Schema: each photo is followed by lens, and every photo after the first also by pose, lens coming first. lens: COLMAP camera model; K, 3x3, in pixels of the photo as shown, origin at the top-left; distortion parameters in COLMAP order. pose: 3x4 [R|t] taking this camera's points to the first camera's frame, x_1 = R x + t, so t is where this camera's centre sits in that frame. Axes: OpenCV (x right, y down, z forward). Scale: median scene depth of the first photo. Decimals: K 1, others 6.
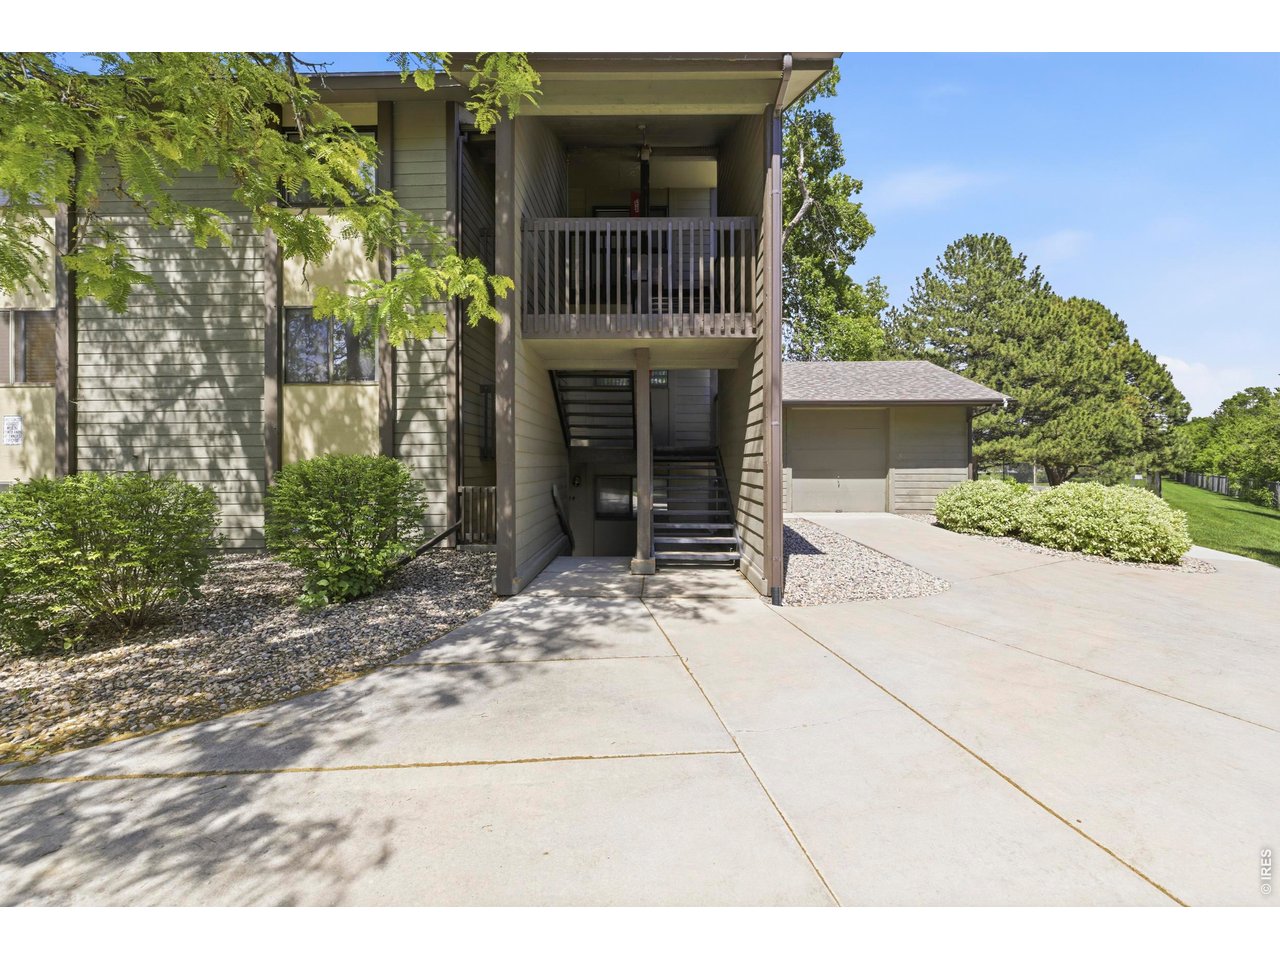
lens RADIAL K [[528.5, 0, 640.9], [0, 528.5, 463.4], [0, 0, 1]] dist [0.007510, 0.000067]
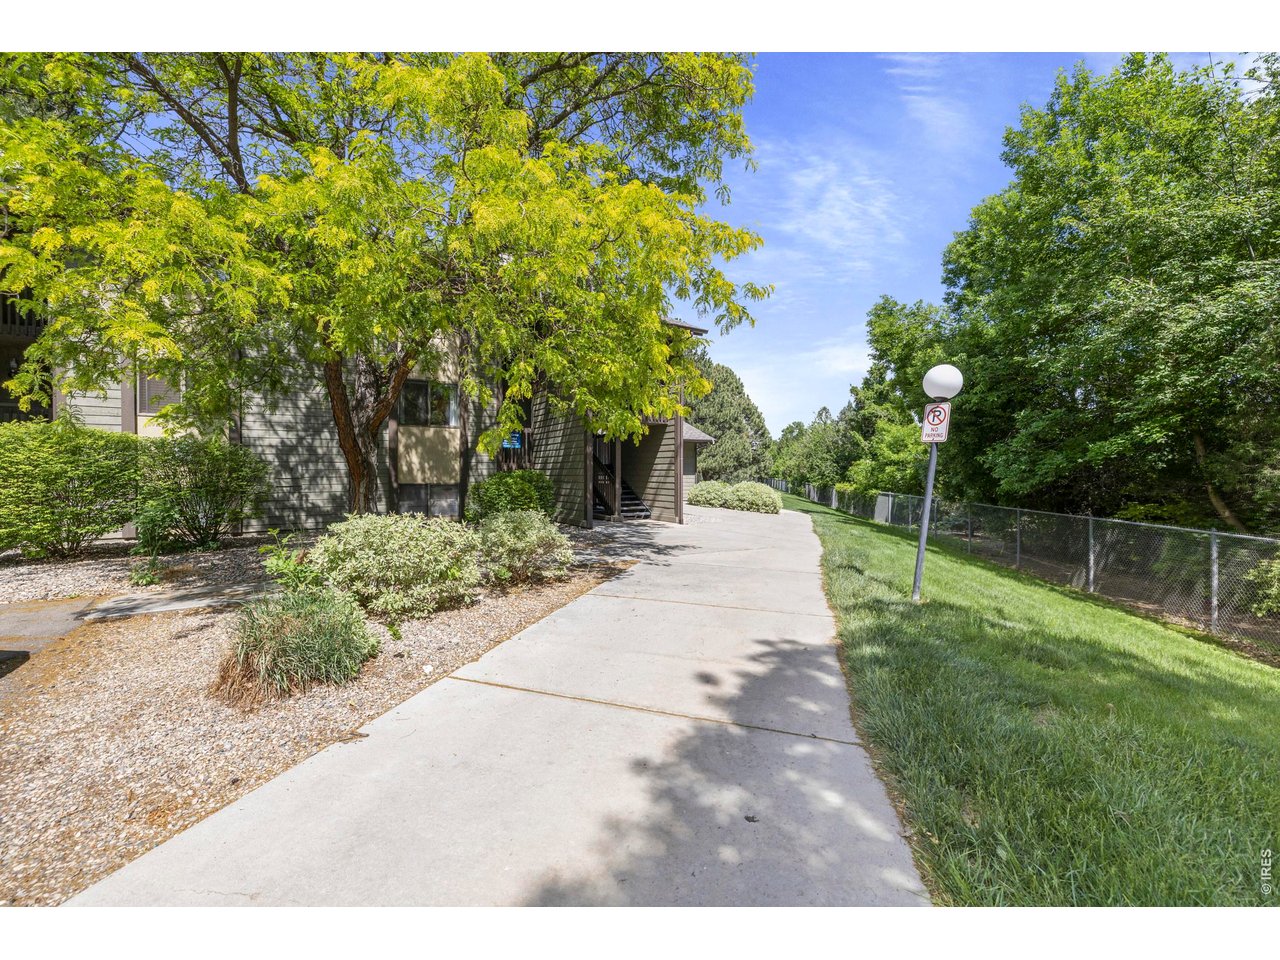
lens RADIAL K [[532.0, 0, 635.3], [0, 532.0, 475.6], [0, 0, 1]] dist [0.004986, -0.000042]
pose [[0.846557, -0.000793, 0.532298, -0.925166], [-0.004396, 0.999954, 0.008481, -0.007733], [-0.532281, -0.009520, 0.846514, -0.785840]]
